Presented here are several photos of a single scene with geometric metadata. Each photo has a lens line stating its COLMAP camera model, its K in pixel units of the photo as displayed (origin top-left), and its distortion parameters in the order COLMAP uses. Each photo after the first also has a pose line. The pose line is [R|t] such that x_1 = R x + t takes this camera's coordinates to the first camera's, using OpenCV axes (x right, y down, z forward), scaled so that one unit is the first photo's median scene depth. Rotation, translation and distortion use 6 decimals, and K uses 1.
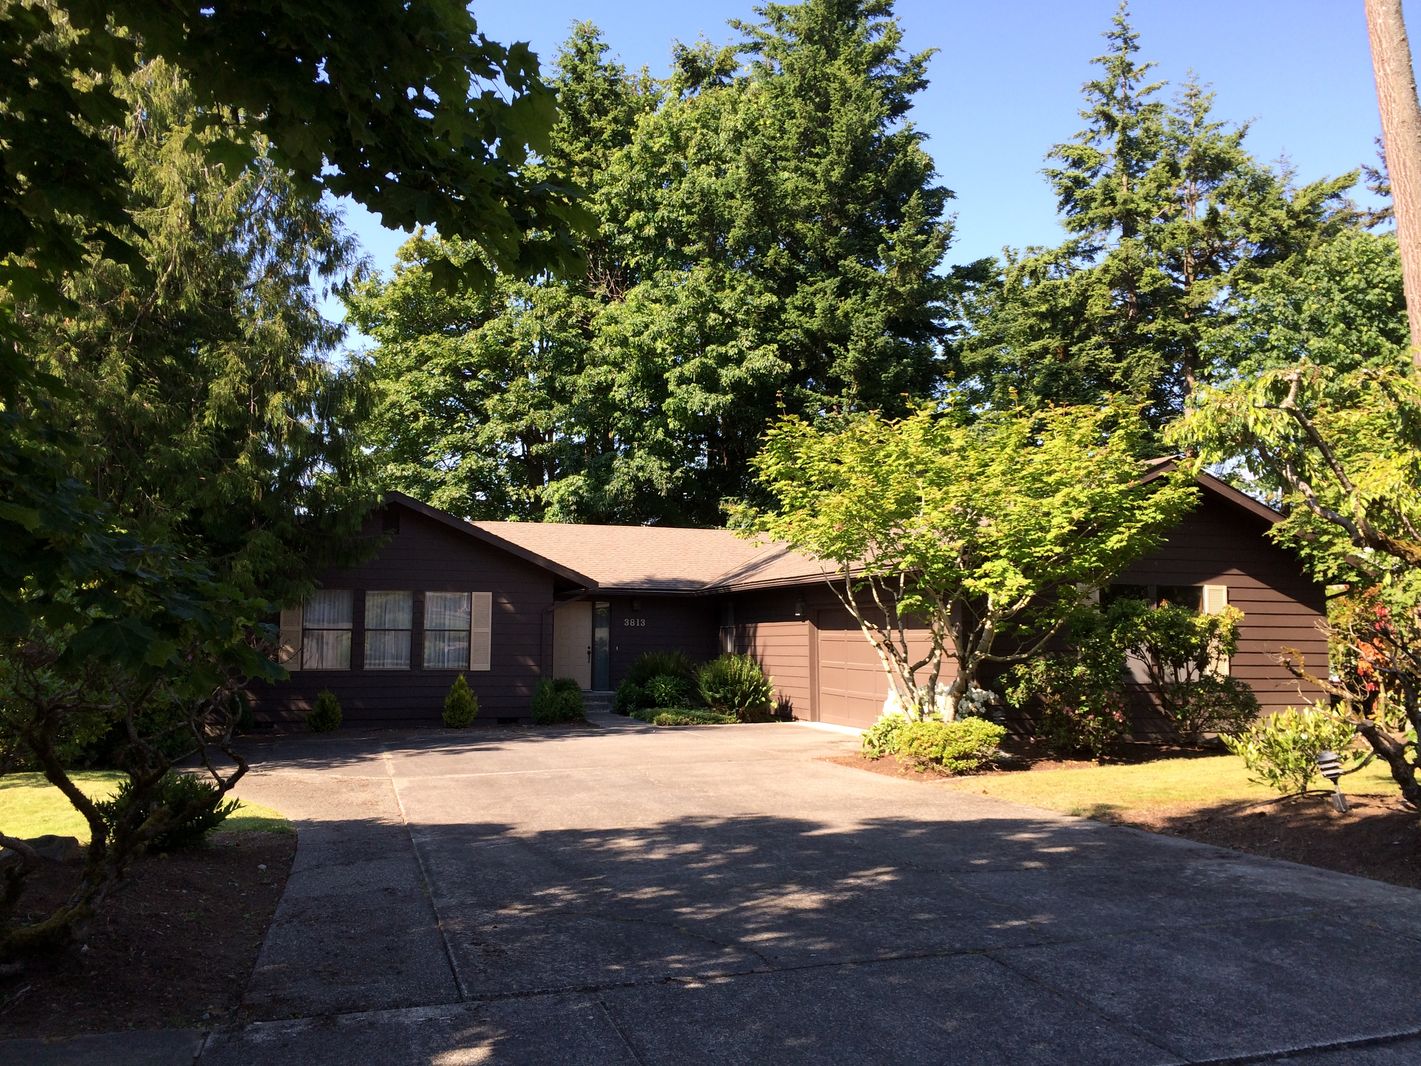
lens RADIAL K [[1224.4, 0, 710.5], [0, 1224.4, 533.0], [0, 0, 1]] dist [0.076216, -0.115500]
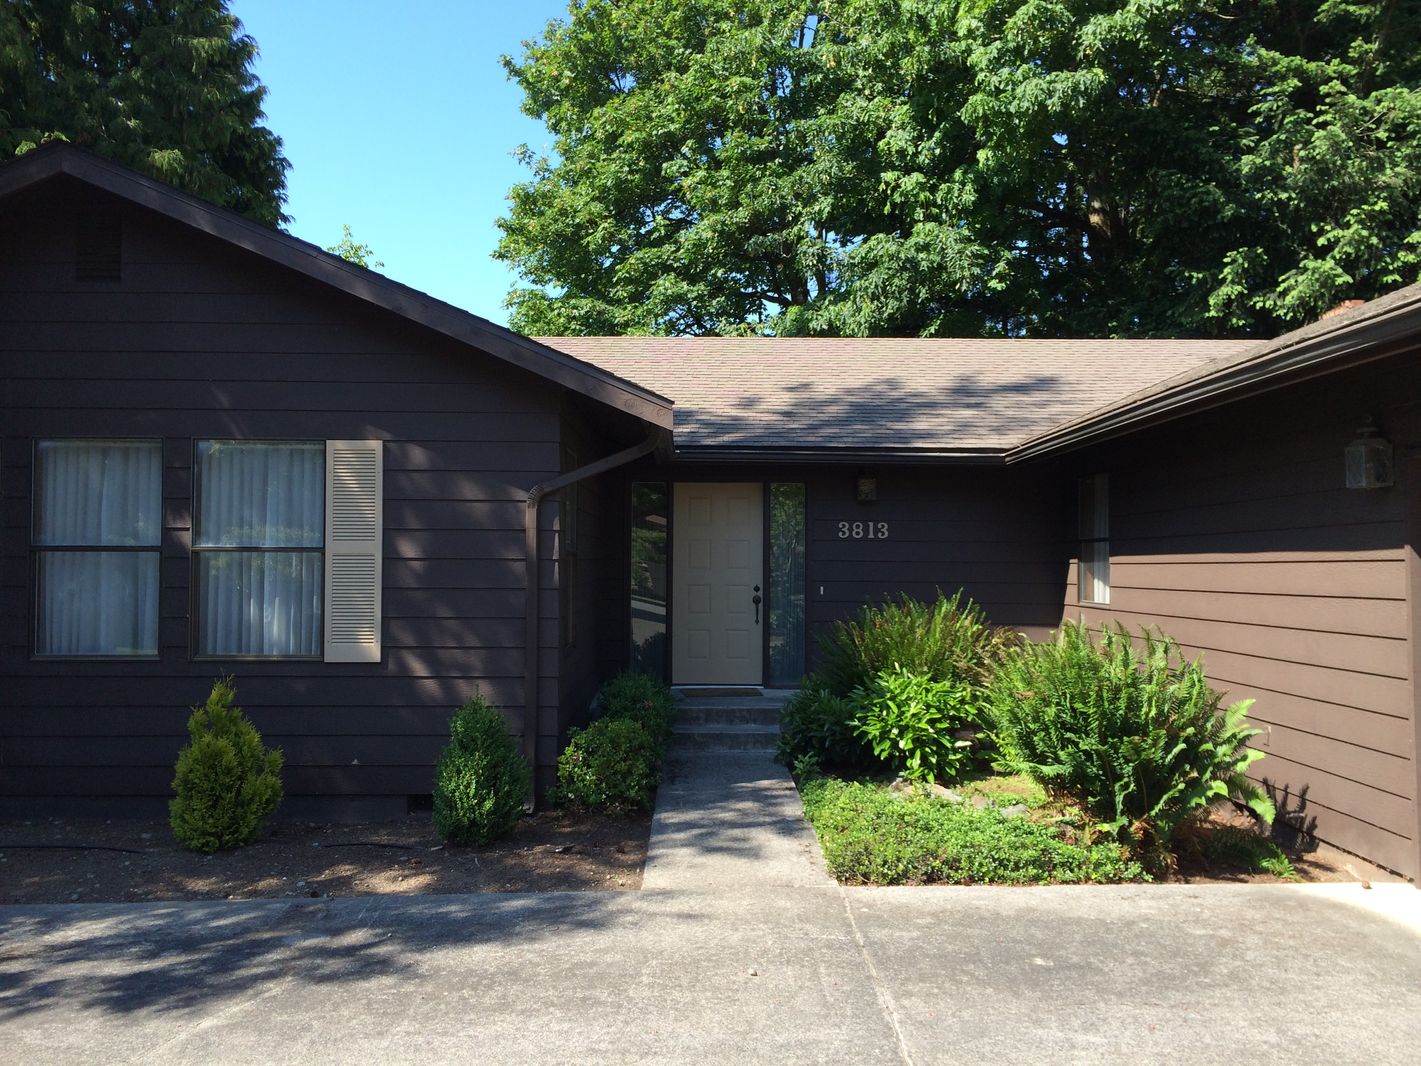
lens RADIAL K [[1221.6, 0, 710.5], [0, 1221.6, 533.0], [0, 0, 1]] dist [0.076903, -0.084027]
pose [[0.956186, -0.010096, -0.292585, 0.008464], [0.028181, 0.997938, 0.057663, 0.033169], [0.291400, -0.063382, 0.954499, 0.400415]]
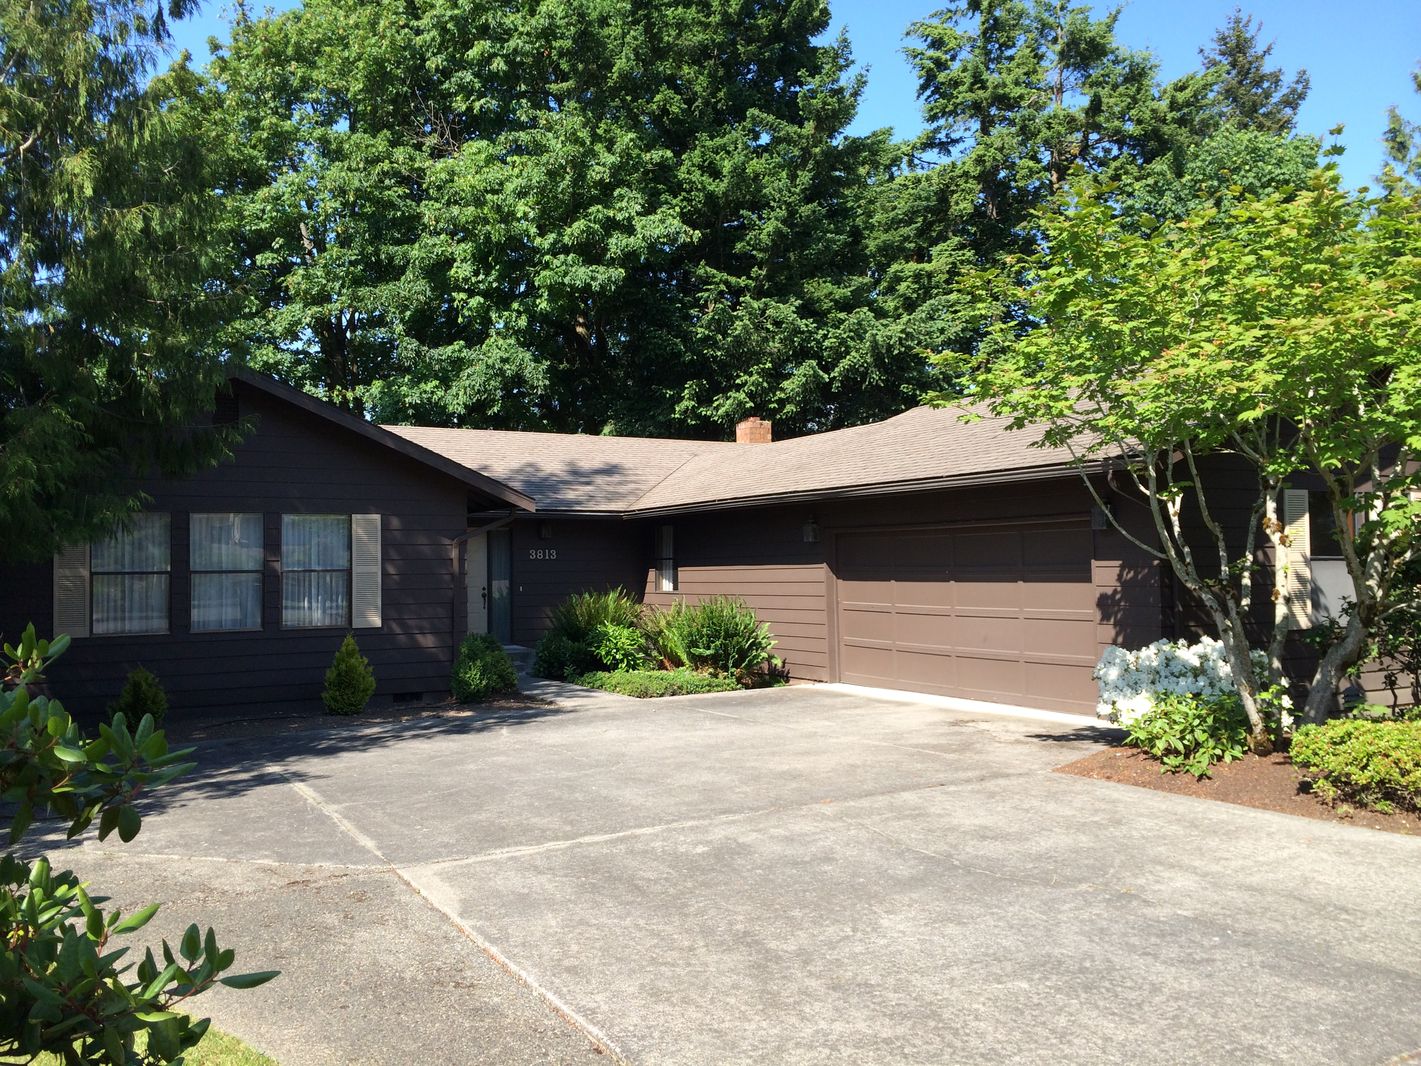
lens RADIAL K [[1224.4, 0, 710.5], [0, 1224.4, 533.0], [0, 0, 1]] dist [0.076216, -0.115500]
pose [[0.978920, -0.013949, 0.203769, -0.079691], [0.002039, 0.998283, 0.058540, 0.010633], [-0.204235, -0.056891, 0.977267, 0.163782]]
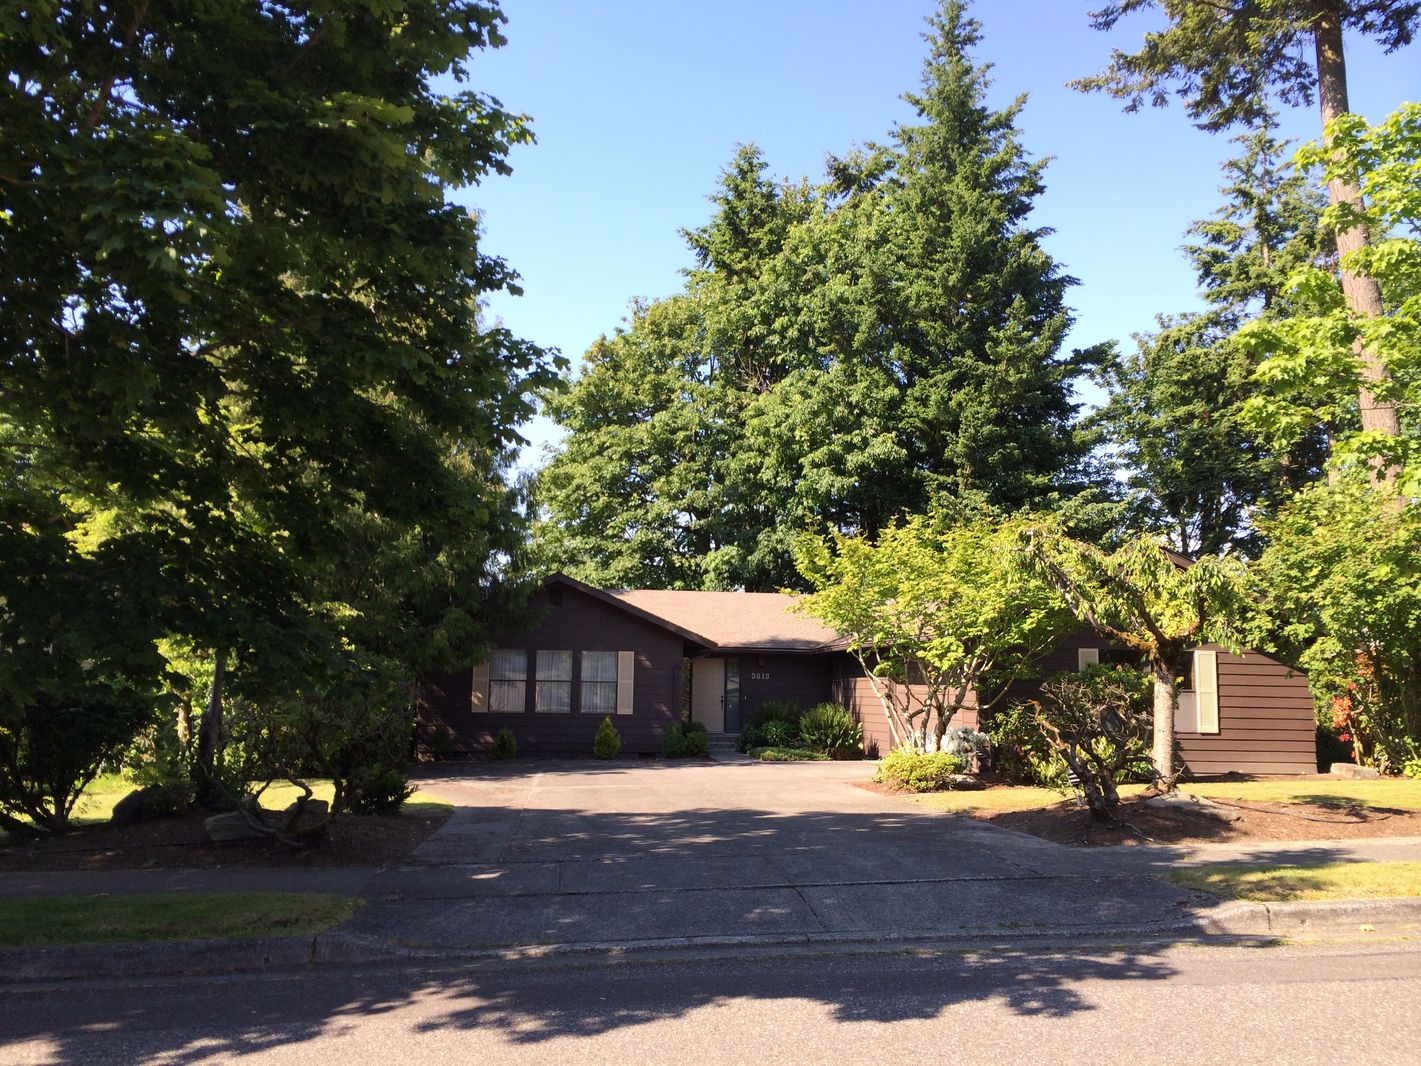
lens RADIAL K [[1224.4, 0, 710.5], [0, 1224.4, 533.0], [0, 0, 1]] dist [0.076216, -0.115500]
pose [[0.985360, -0.012590, -0.170022, 0.066514], [0.005821, 0.999173, -0.040252, -0.012933], [0.170388, 0.038673, 0.984618, -0.132378]]
